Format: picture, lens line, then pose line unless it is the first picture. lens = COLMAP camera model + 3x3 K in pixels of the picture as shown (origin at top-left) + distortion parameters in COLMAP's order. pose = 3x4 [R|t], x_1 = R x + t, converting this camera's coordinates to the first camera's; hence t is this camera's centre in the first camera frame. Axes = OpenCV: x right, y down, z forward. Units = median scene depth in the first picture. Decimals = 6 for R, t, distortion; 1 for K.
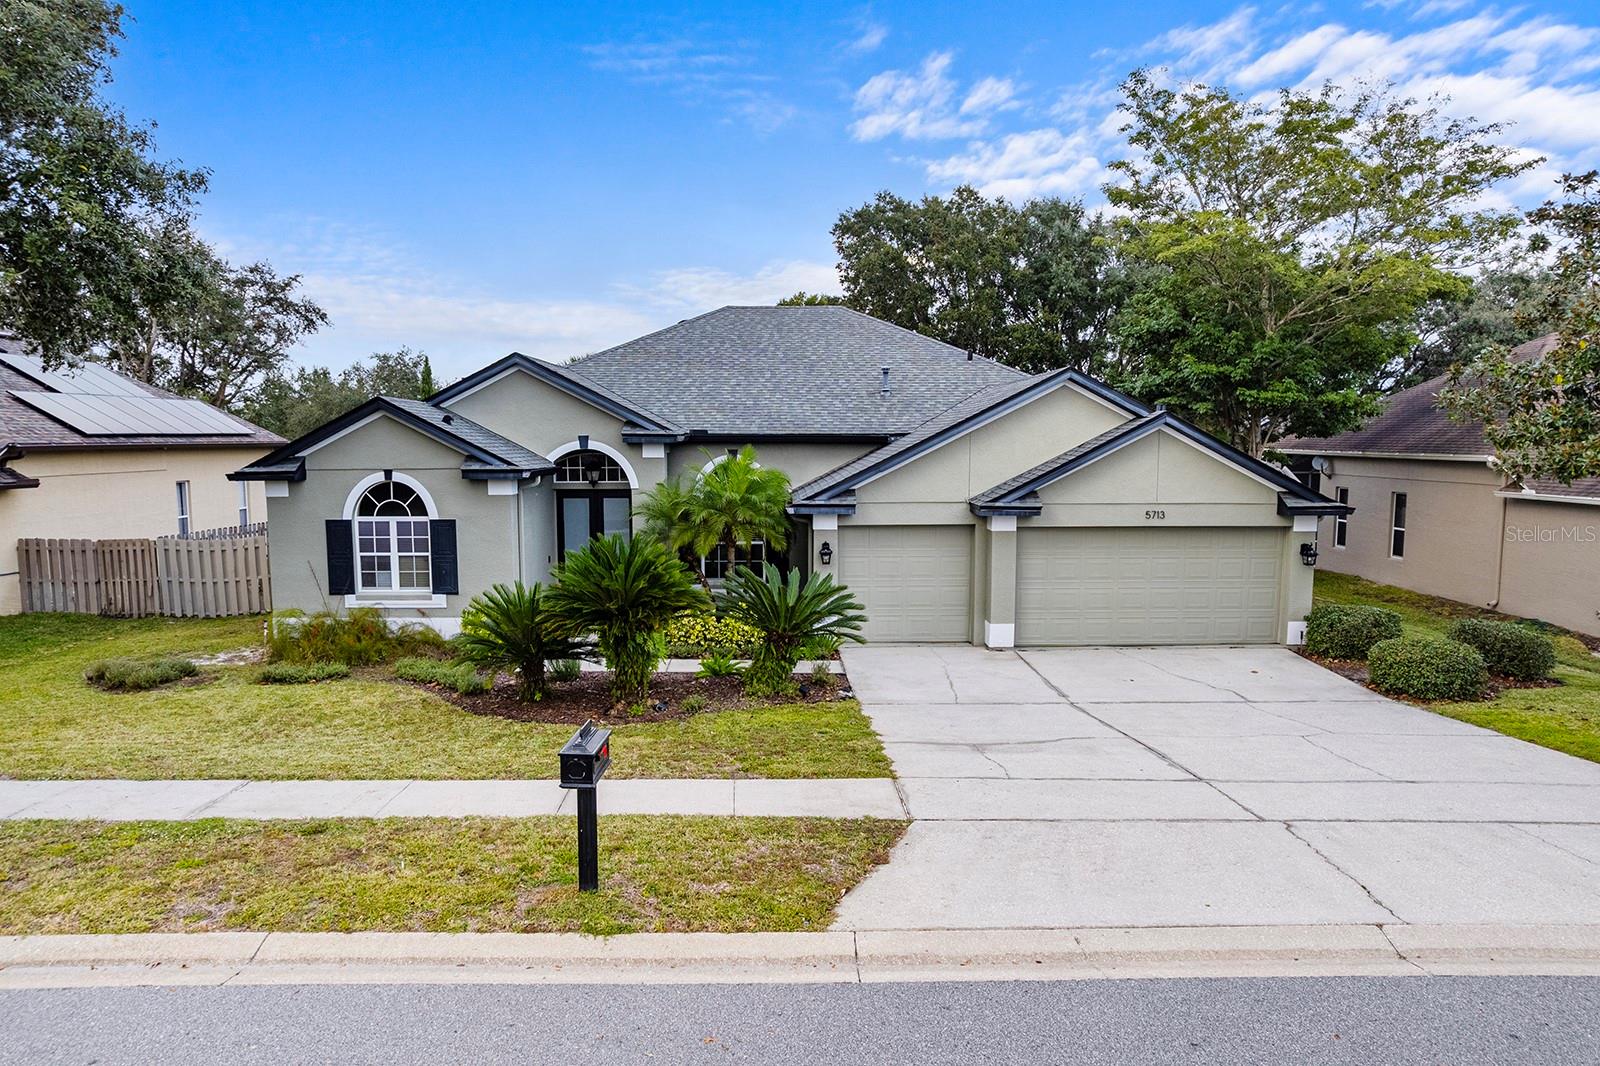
lens RADIAL K [[1025.1, 0, 828.0], [0, 1025.1, 555.6], [0, 0, 1]] dist [-0.032888, 0.012736]
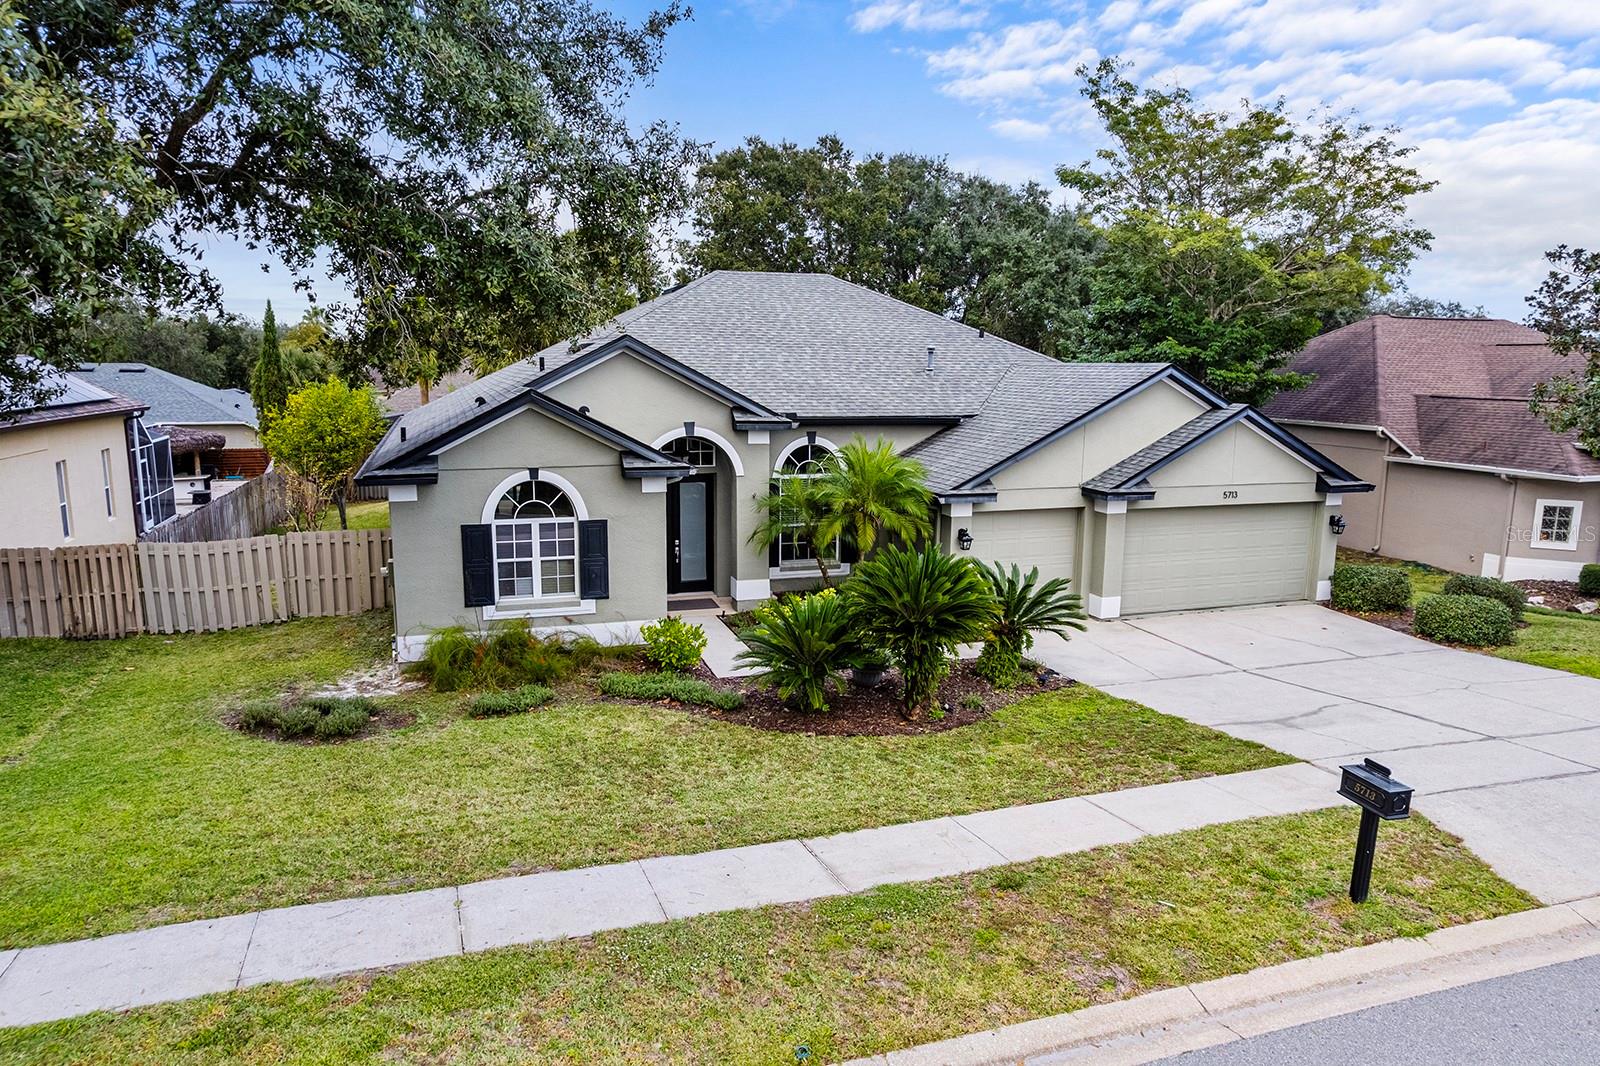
lens RADIAL K [[1025.1, 0, 870.7], [0, 1025.1, 566.6], [0, 0, 1]] dist [-0.032888, 0.012736]
pose [[0.953327, -0.046122, 0.298397, -0.409871], [0.023025, 0.996492, 0.080463, -0.061461], [-0.301061, -0.069837, 0.951044, 0.029934]]
